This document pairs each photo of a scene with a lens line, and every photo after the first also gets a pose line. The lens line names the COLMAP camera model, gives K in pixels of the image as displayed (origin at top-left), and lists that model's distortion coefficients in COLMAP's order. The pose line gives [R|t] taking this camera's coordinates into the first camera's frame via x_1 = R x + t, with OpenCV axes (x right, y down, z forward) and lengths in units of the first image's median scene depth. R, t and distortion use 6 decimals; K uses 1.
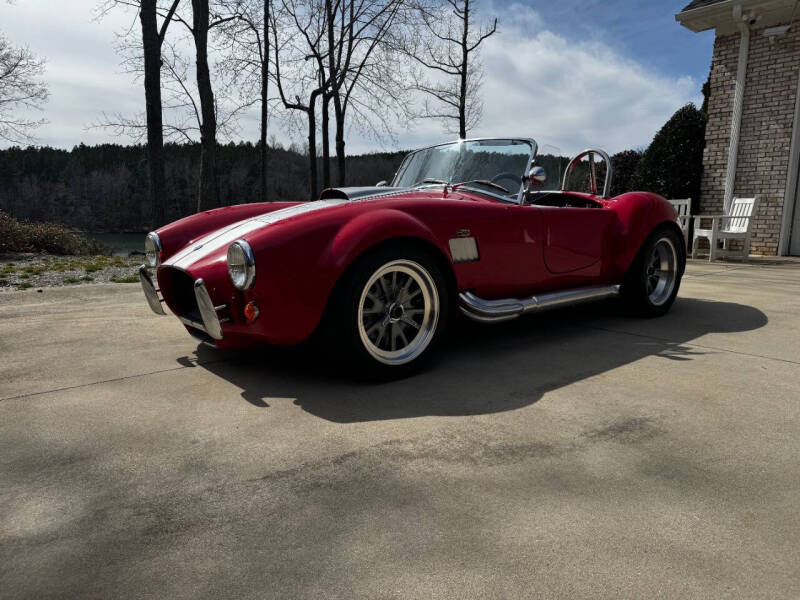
lens RADIAL K [[575.0, 0, 395.7], [0, 575.0, 302.8], [0, 0, 1]] dist [0.013738, -0.026389]
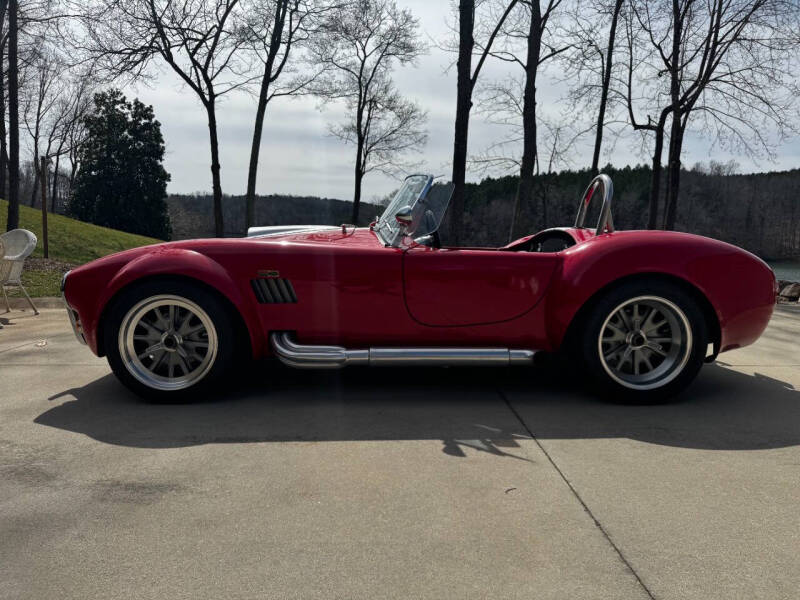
lens RADIAL K [[575.0, 0, 399.2], [0, 575.0, 302.1], [0, 0, 1]] dist [0.013738, -0.026389]
pose [[0.785527, 0.077117, -0.614003, 0.113899], [-0.103554, 0.994595, -0.007565, -0.010963], [0.610101, 0.069525, 0.789267, 0.043322]]
